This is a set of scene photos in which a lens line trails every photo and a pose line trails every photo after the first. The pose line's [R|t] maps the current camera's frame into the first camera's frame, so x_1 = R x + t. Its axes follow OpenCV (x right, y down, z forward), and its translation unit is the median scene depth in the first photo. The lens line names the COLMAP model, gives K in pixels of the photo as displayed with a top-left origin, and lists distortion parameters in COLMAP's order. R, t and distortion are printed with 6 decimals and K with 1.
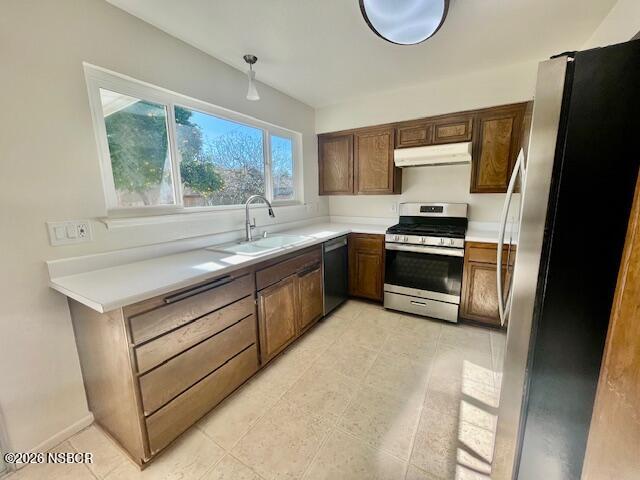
lens RADIAL K [[259.8, 0, 318.6], [0, 259.8, 237.9], [0, 0, 1]] dist [-0.000009, -0.000023]
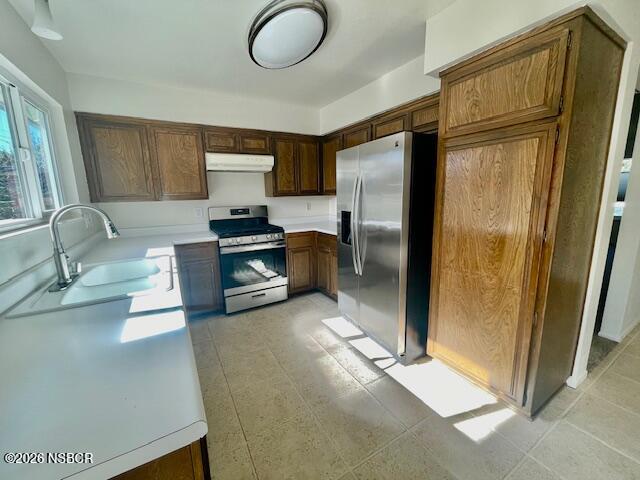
lens RADIAL K [[259.8, 0, 318.6], [0, 259.8, 237.9], [0, 0, 1]] dist [-0.000009, -0.000023]
pose [[0.487925, -0.144381, 0.860862, -0.395863], [0.160791, 0.984215, 0.073935, -0.031296], [-0.857949, 0.102344, 0.503438, 0.186654]]
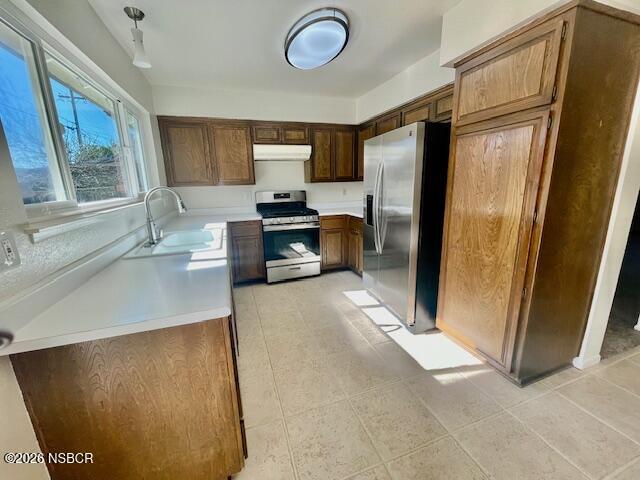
lens RADIAL K [[259.3, 0, 317.2], [0, 259.3, 237.3], [0, 0, 1]] dist [0.003409, 0.000231]
pose [[0.646314, -0.162709, 0.745523, -0.451522], [0.143116, 0.985512, 0.091015, -0.003976], [-0.749531, 0.047871, 0.660236, 0.064397]]
